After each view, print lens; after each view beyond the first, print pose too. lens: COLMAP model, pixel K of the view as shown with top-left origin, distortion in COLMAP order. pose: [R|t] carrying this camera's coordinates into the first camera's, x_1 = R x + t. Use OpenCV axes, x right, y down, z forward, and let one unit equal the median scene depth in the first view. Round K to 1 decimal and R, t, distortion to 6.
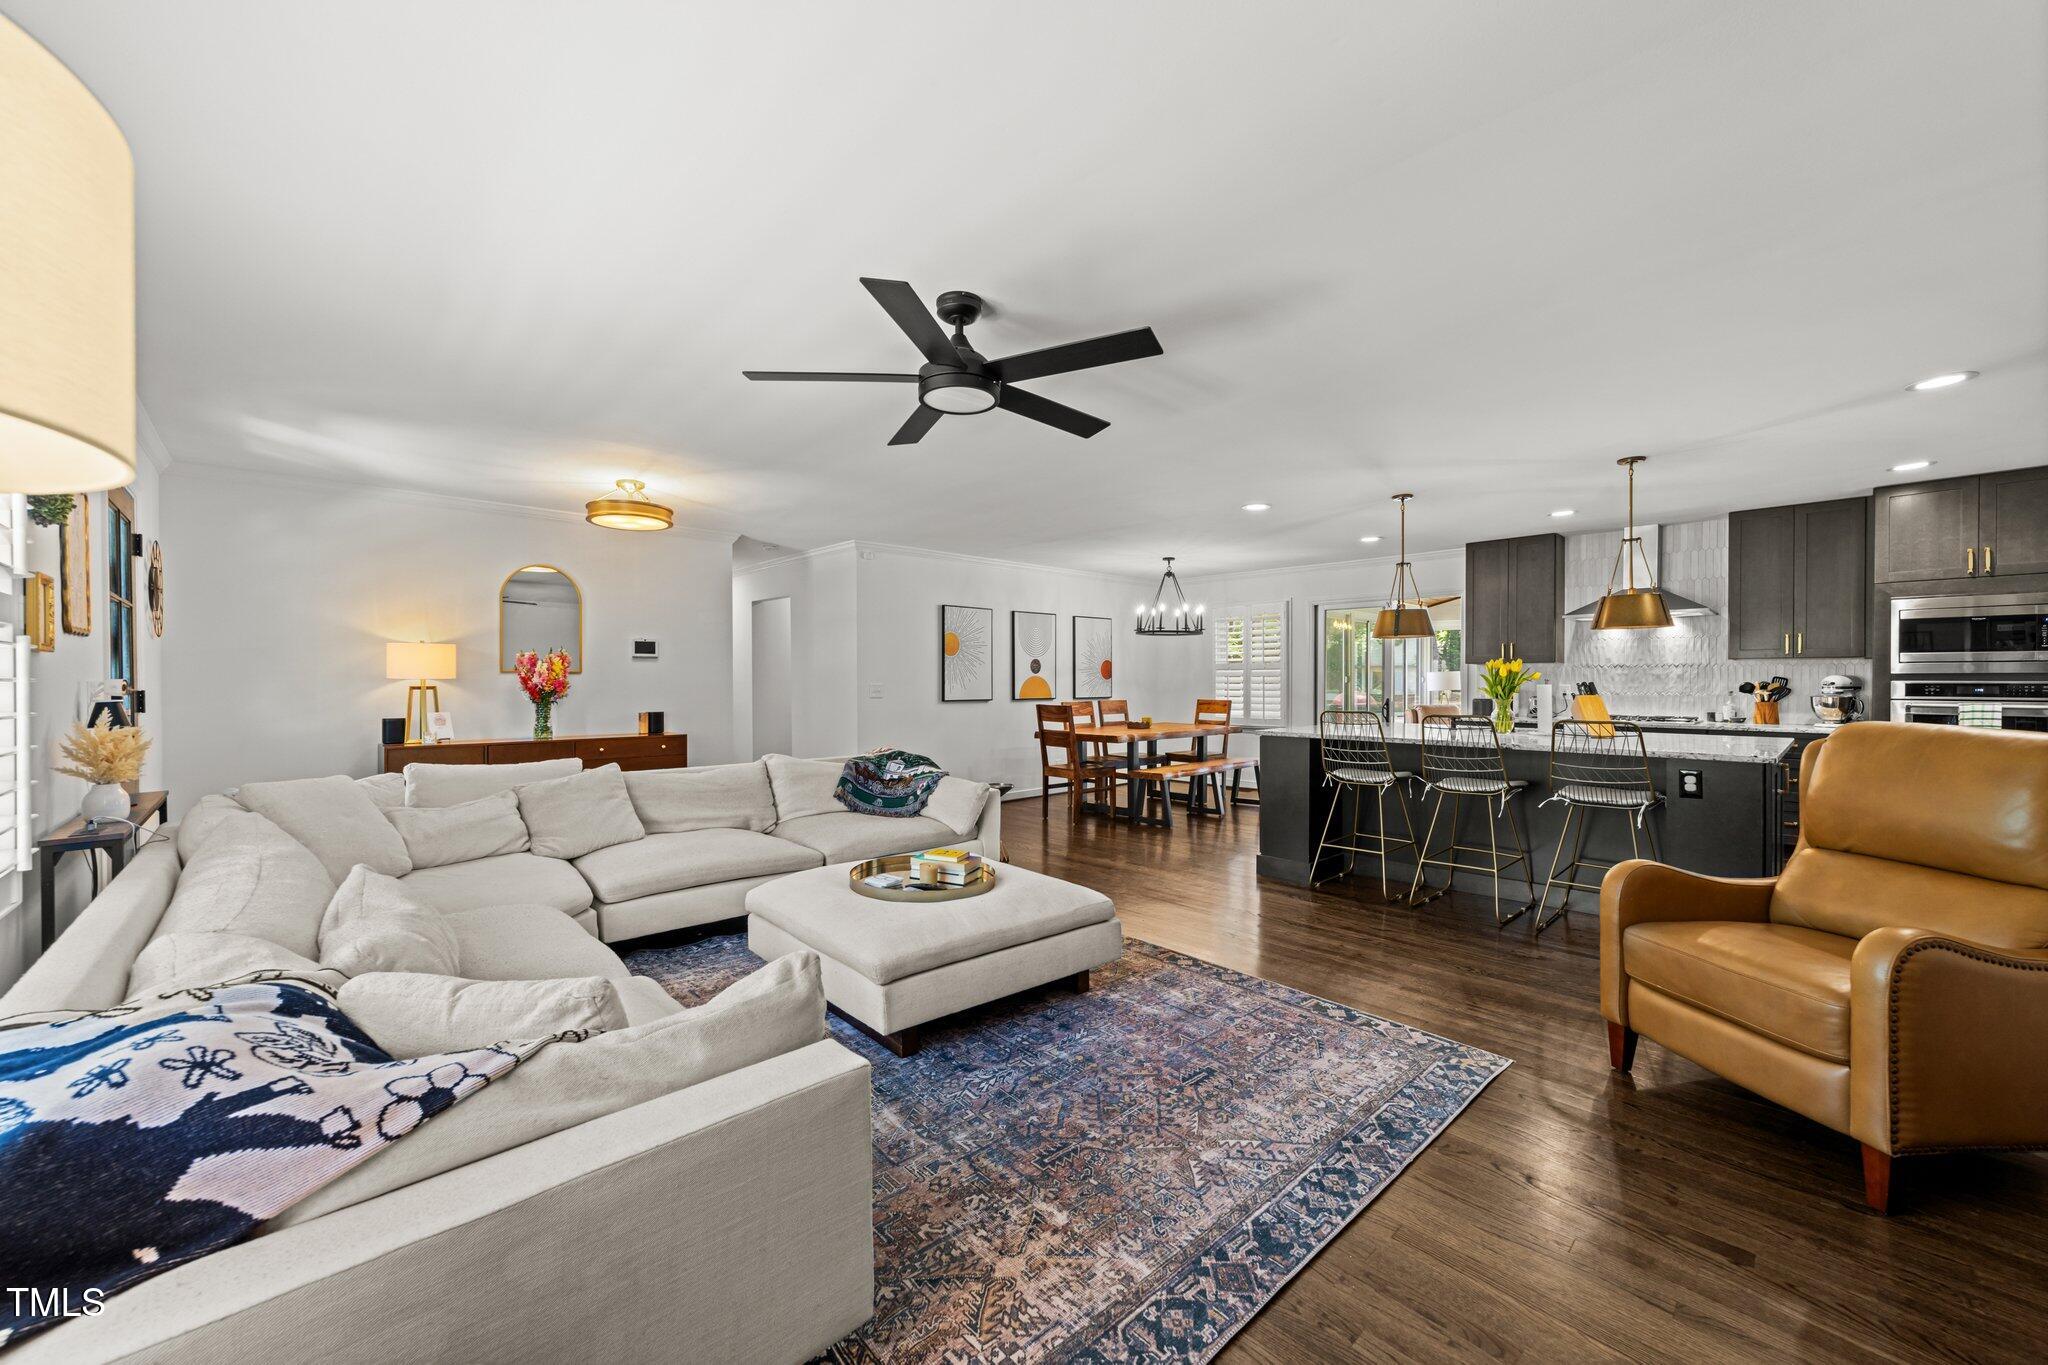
lens RADIAL K [[791.6, 0, 1024.3], [0, 791.6, 686.5], [0, 0, 1]] dist [-0.003940, 0.003484]
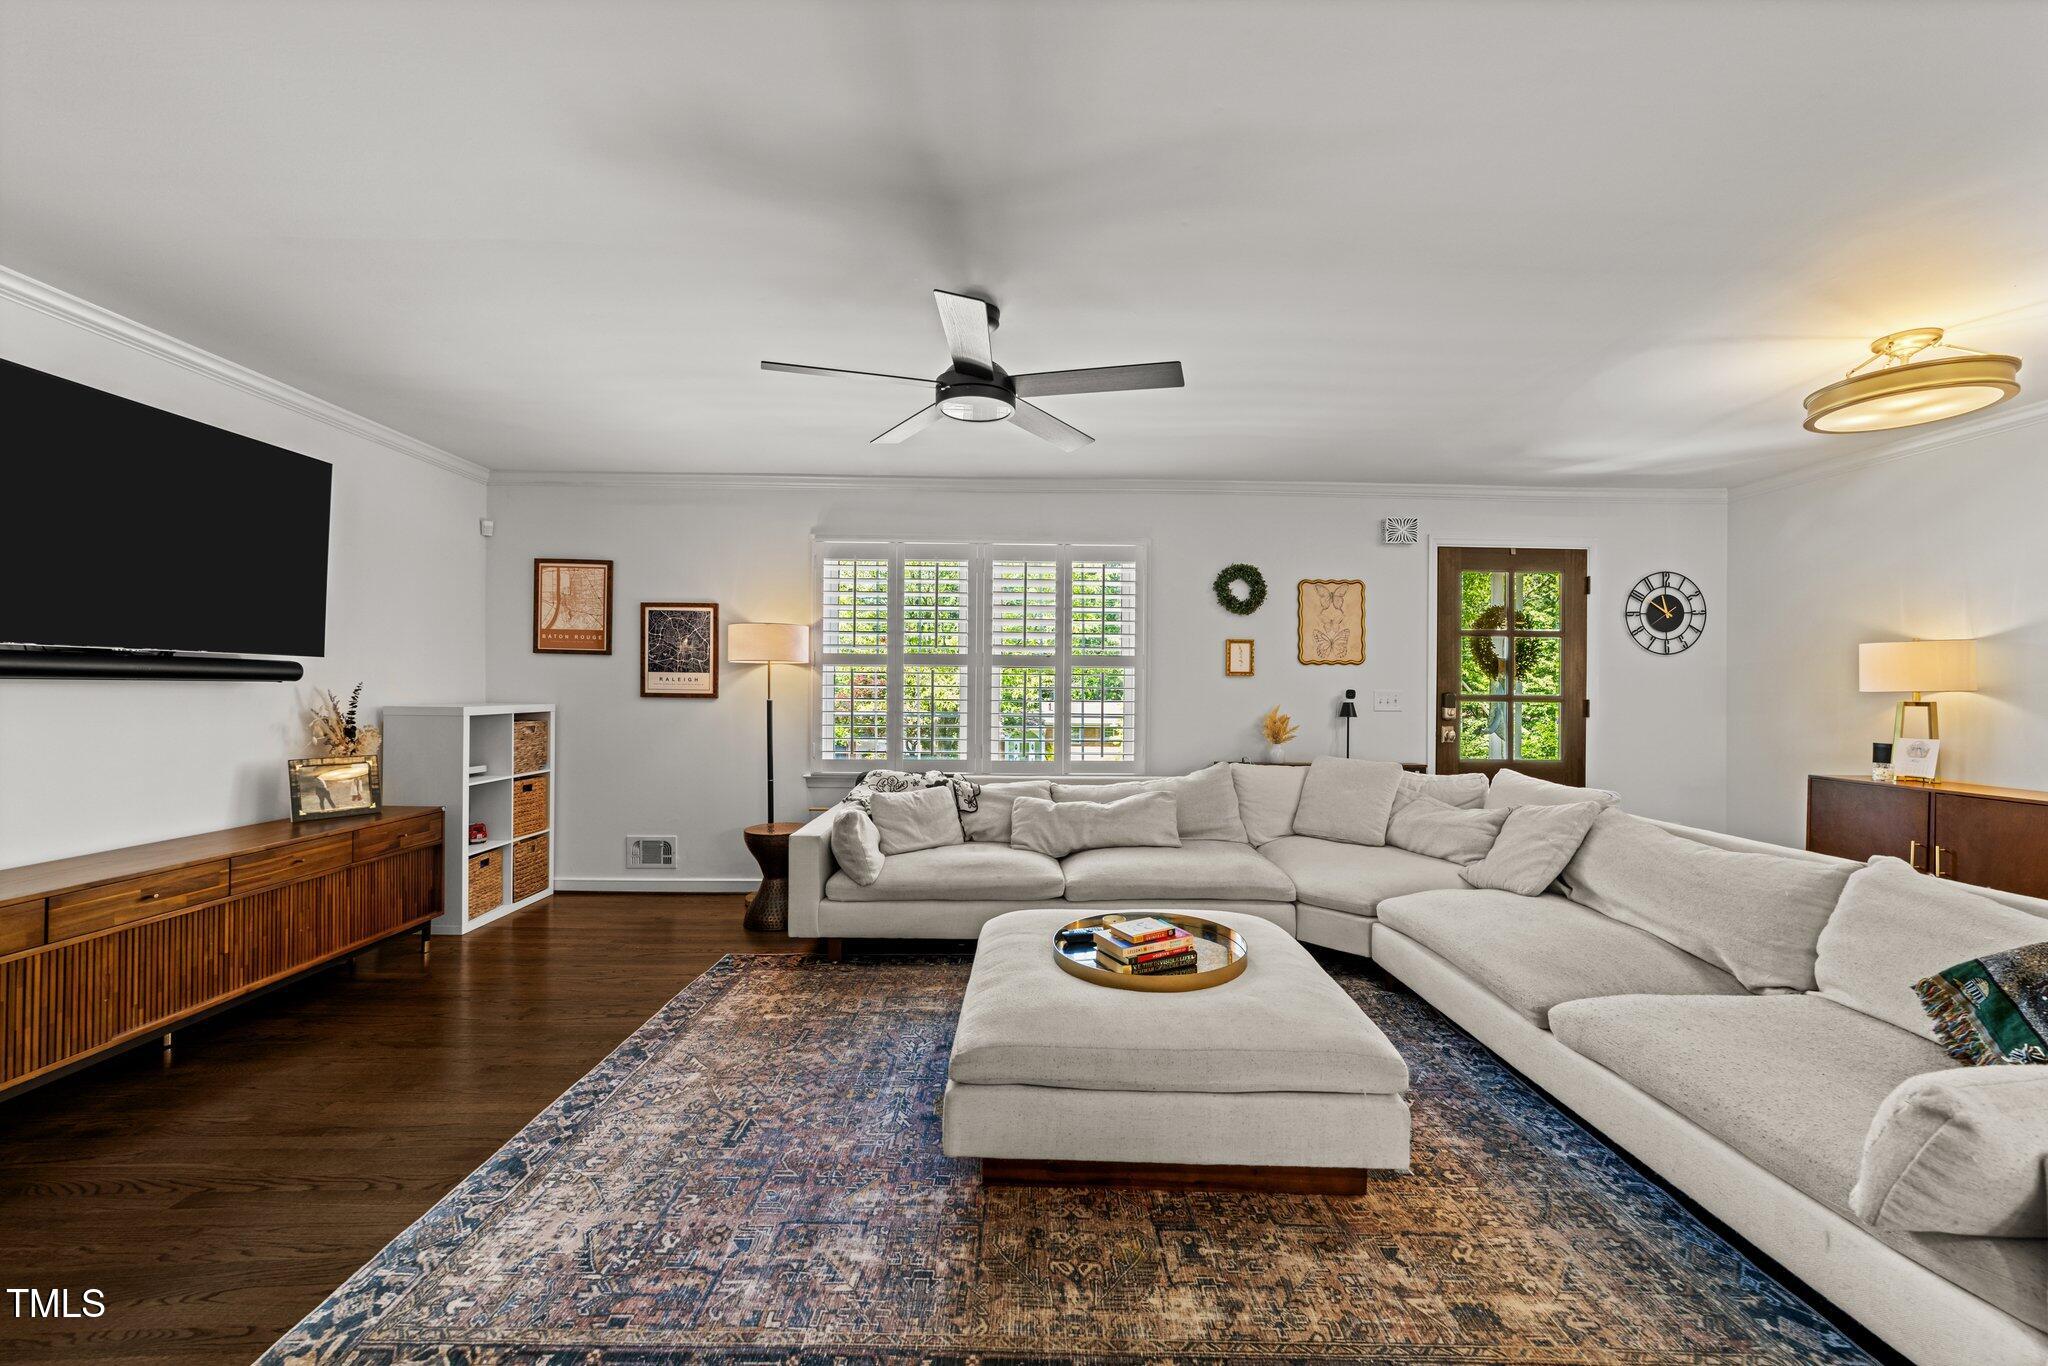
lens RADIAL K [[791.6, 0, 1029.6], [0, 791.6, 692.4], [0, 0, 1]] dist [-0.003940, 0.003484]
pose [[-0.670780, -0.002170, -0.741653, 0.278973], [-0.009894, 0.999933, 0.006024, -0.004102], [0.741591, 0.011379, -0.670756, 0.773355]]
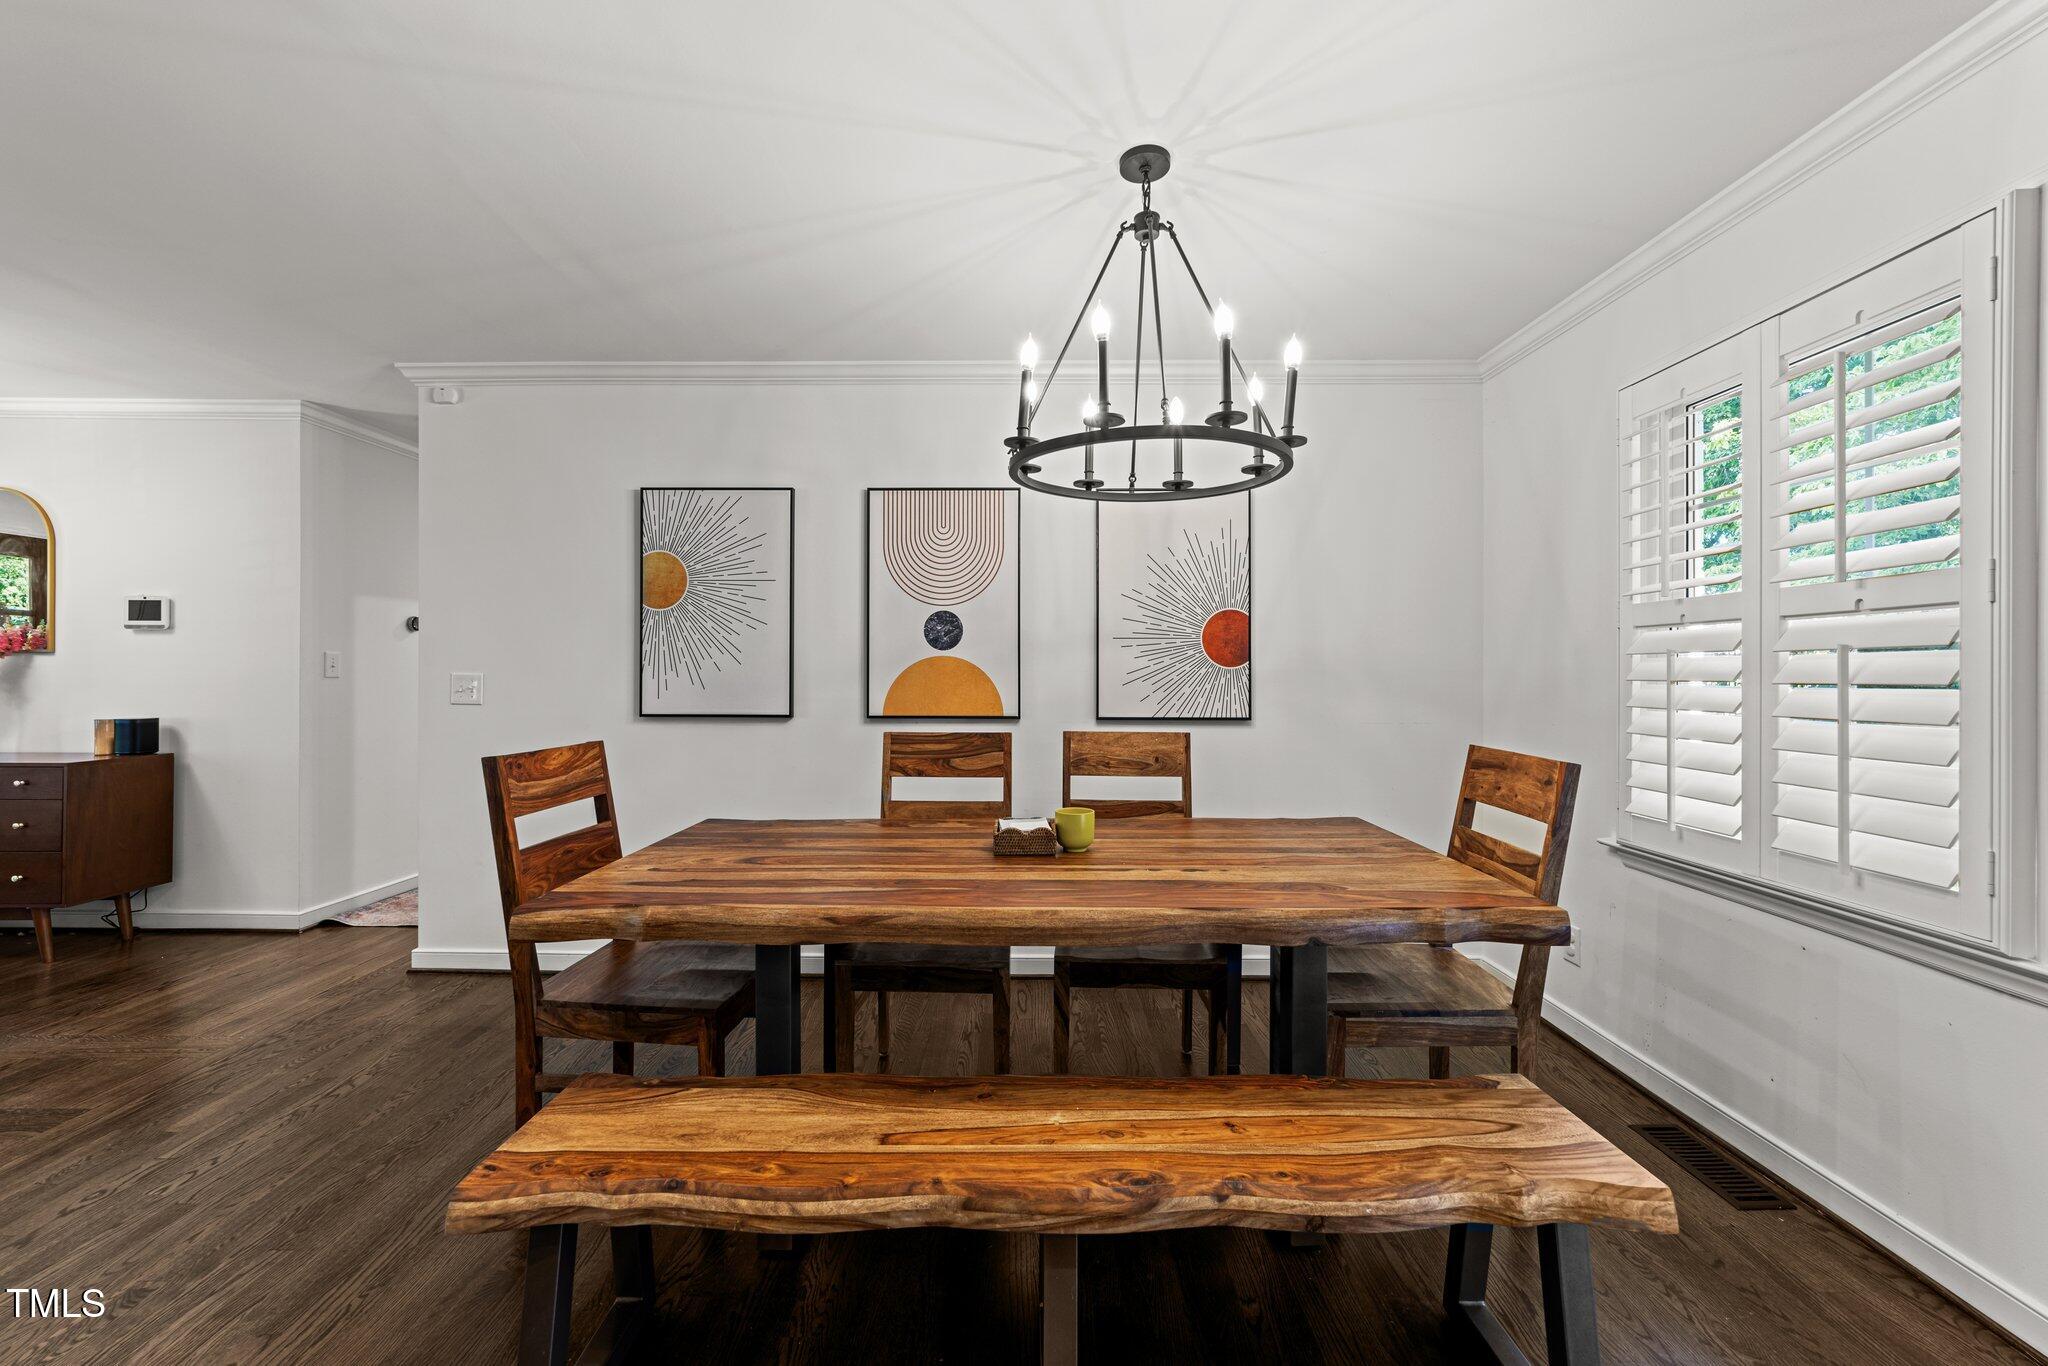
lens RADIAL K [[791.6, 0, 1016.0], [0, 791.6, 674.4], [0, 0, 1]] dist [-0.003940, 0.003484]
pose [[0.719124, 0.006825, -0.694848, 0.441887], [-0.009660, 0.999953, -0.000176, -0.007362], [0.694815, 0.006839, 0.719156, 1.101298]]
